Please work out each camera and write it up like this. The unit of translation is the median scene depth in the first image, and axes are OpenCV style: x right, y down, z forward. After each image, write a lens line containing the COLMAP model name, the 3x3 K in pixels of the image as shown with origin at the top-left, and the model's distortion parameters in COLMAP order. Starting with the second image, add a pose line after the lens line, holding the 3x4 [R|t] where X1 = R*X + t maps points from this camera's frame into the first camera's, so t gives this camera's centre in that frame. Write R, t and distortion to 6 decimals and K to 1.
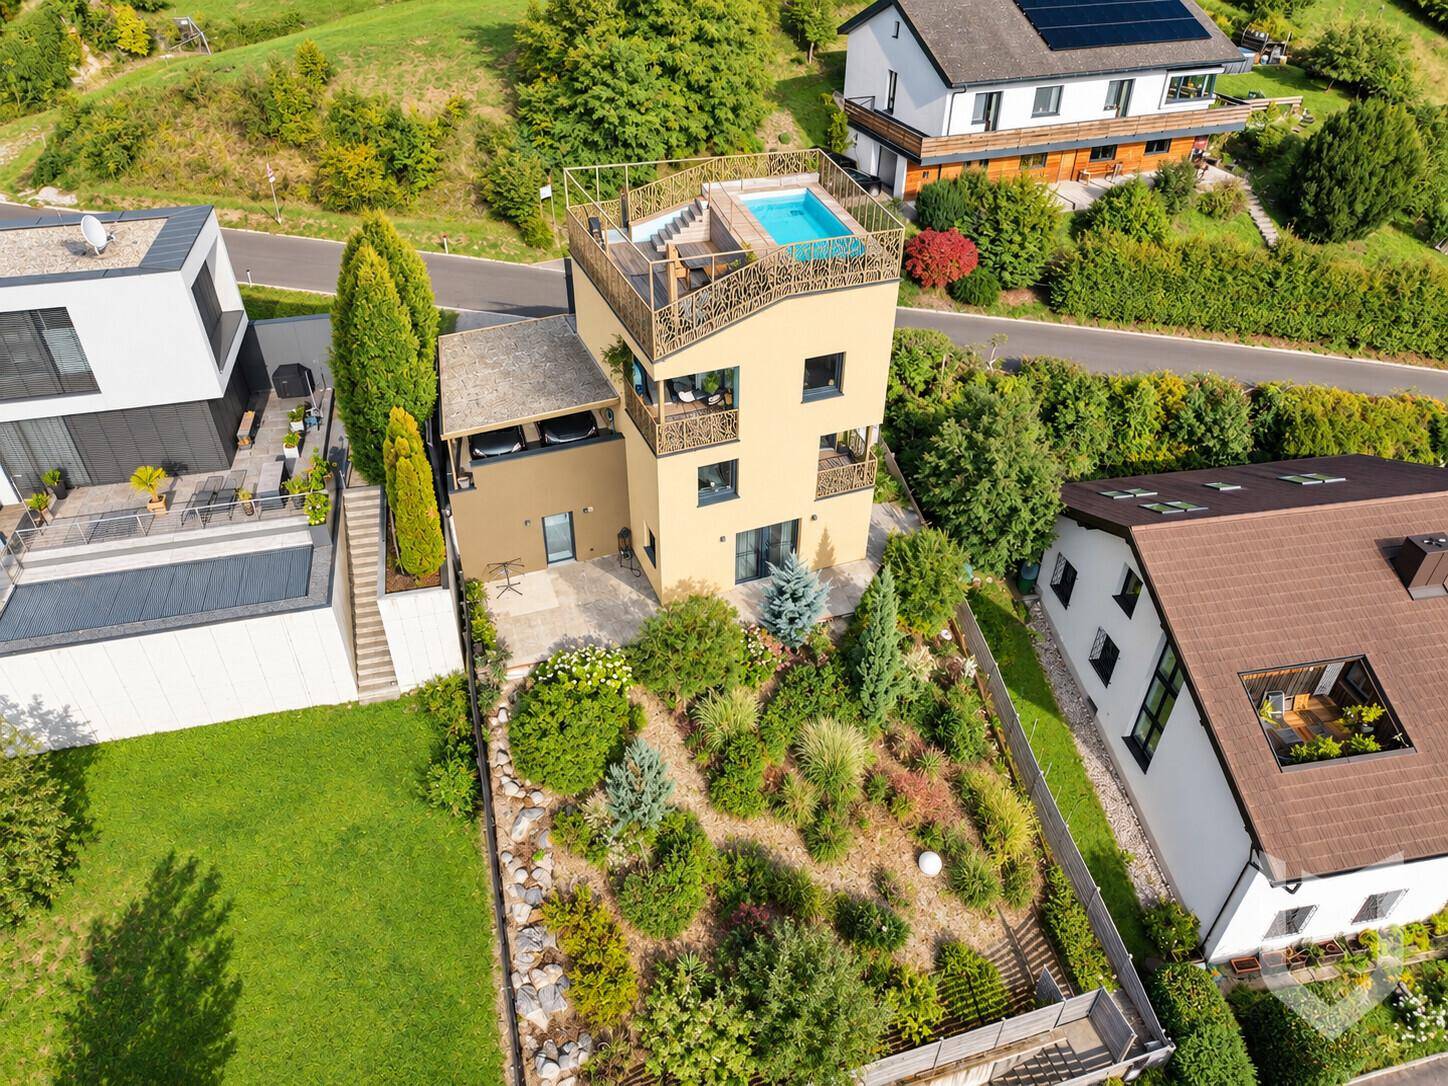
lens RADIAL K [[996.1, 0, 724.0], [0, 996.1, 543.0], [0, 0, 1]] dist [-0.007105, -0.003954]
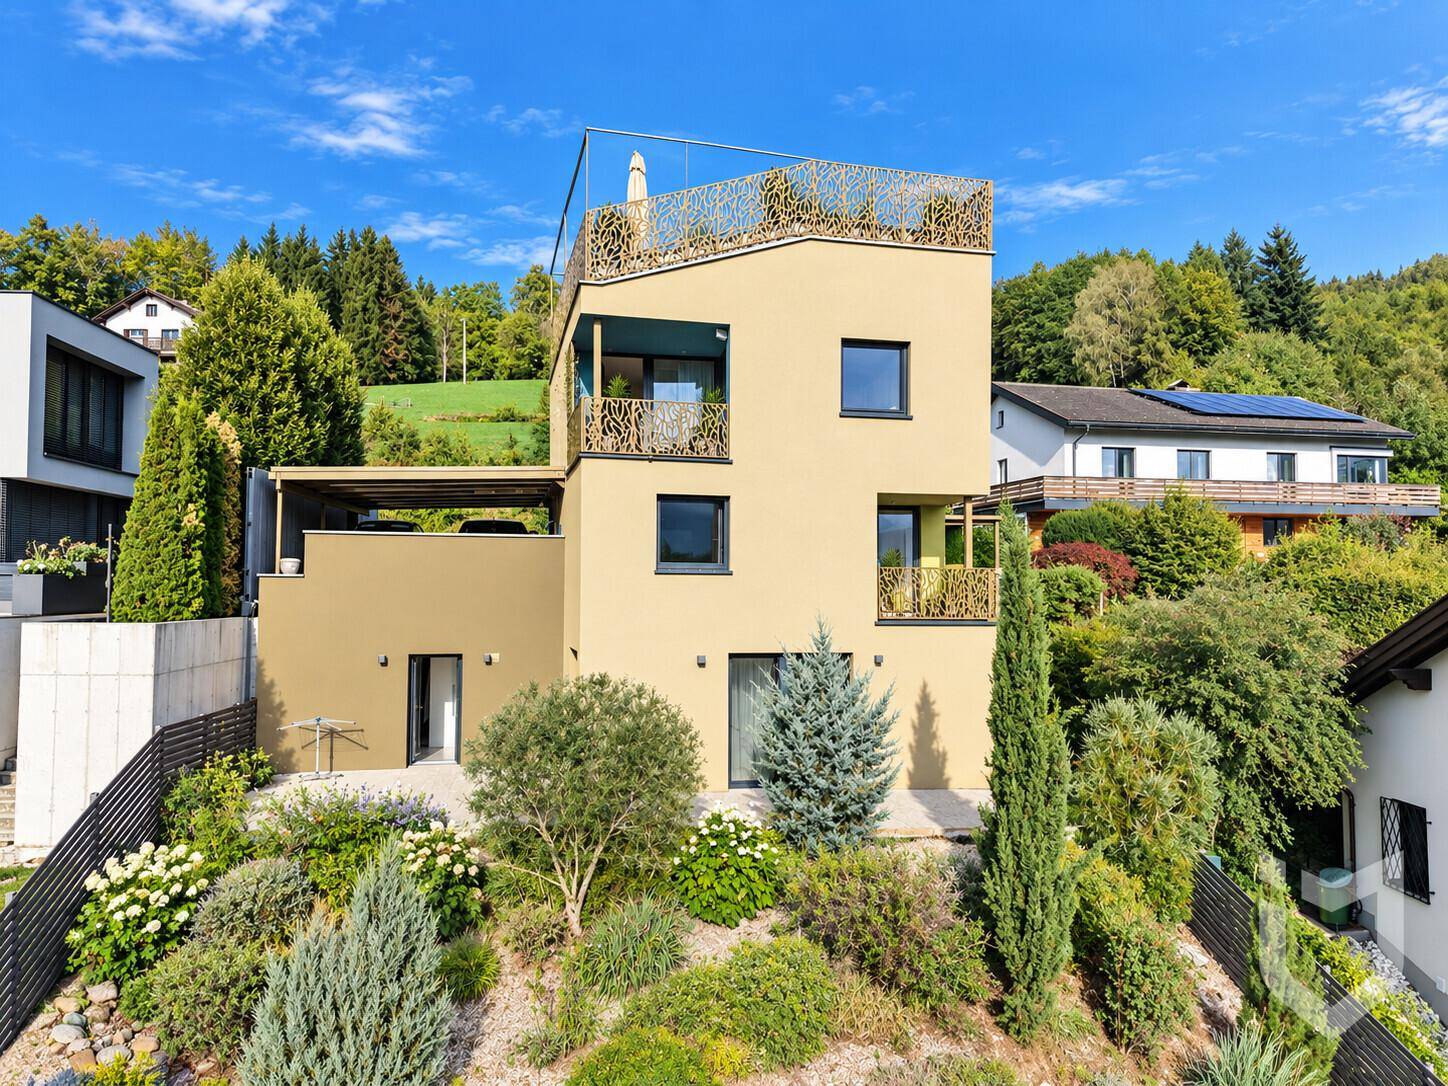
lens RADIAL K [[996.1, 0, 724.0], [0, 996.1, 543.0], [0, 0, 1]] dist [-0.007105, -0.003954]
pose [[0.988182, -0.009507, -0.152991, 0.098018], [-0.092355, 0.759656, -0.643734, 0.307348], [0.122340, 0.650256, 0.749800, 0.574985]]
